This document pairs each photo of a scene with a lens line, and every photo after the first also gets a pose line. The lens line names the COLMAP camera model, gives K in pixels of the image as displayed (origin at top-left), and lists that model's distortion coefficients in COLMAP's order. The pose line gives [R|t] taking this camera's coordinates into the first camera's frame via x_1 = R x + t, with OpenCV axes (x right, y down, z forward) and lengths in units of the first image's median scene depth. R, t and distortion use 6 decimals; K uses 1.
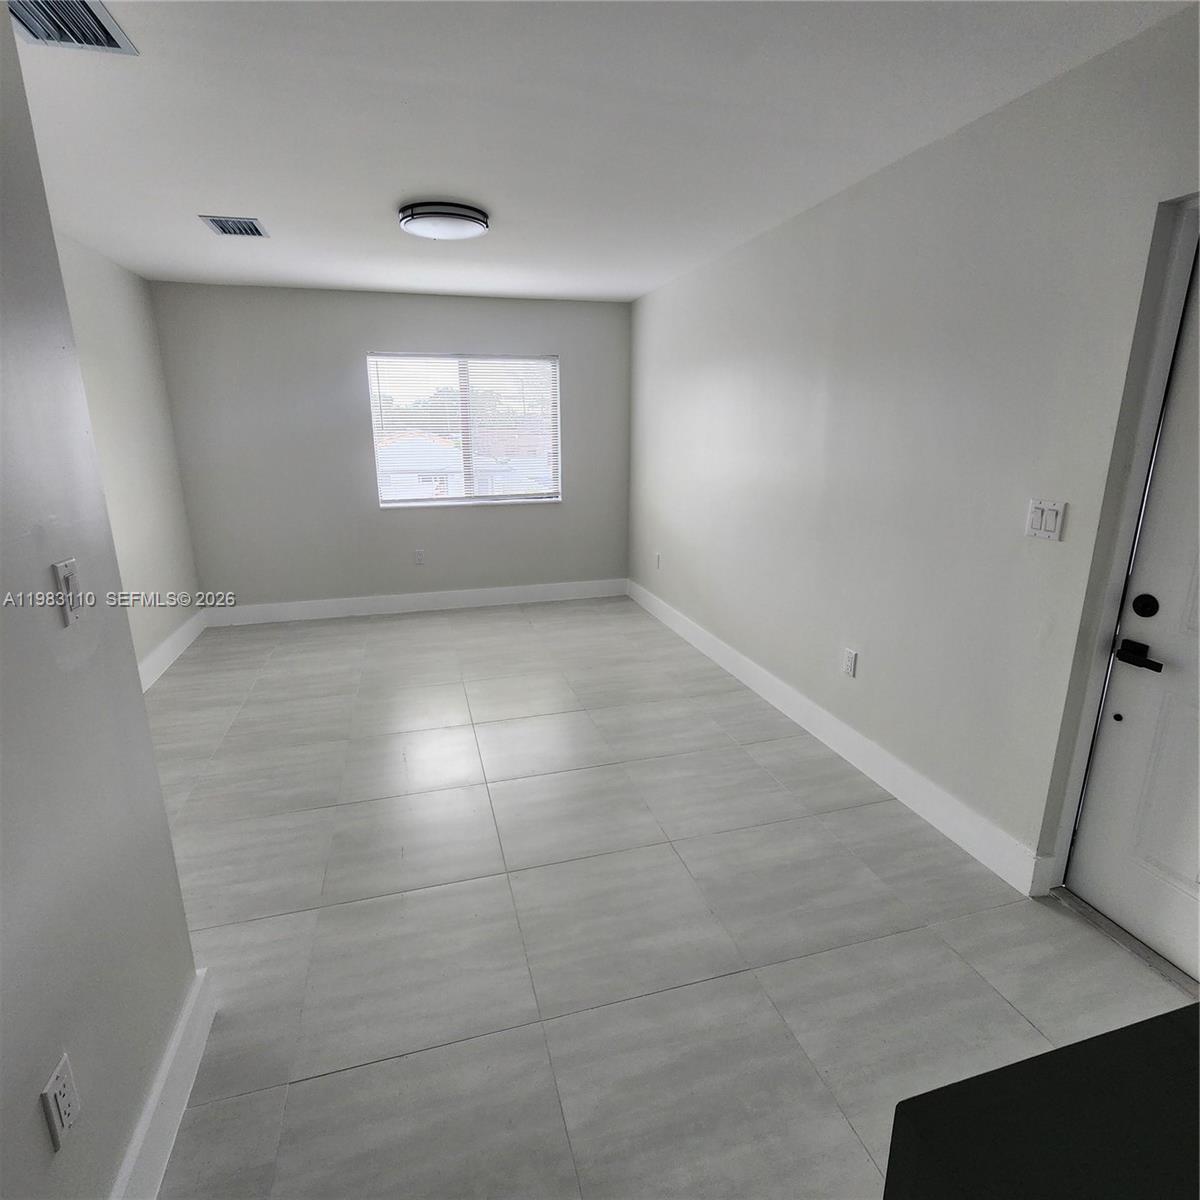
lens RADIAL K [[699.9, 0, 600.0], [0, 699.9, 600.0], [0, 0, 1]] dist [-0.000719, -0.001599]
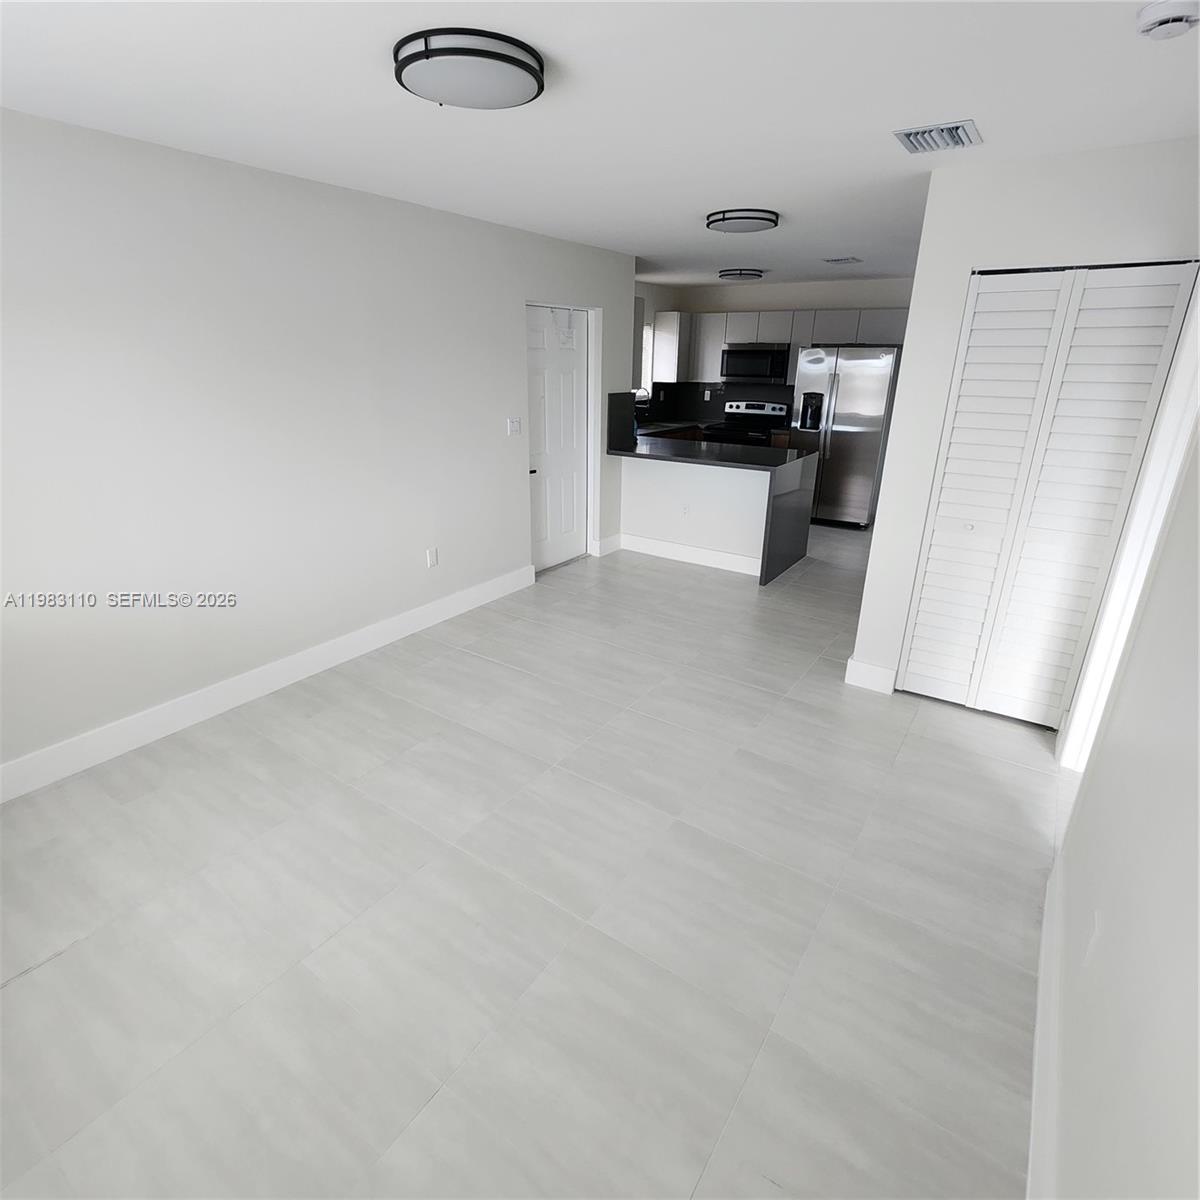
lens RADIAL K [[660.3, 0, 588.7], [0, 660.3, 595.5], [0, 0, 1]] dist [-0.000071, 0.001757]
pose [[-0.632789, -0.263038, 0.728278, -1.080825], [0.198669, 0.853898, 0.481030, -0.548137], [-0.748404, 0.449077, -0.488080, 1.834957]]
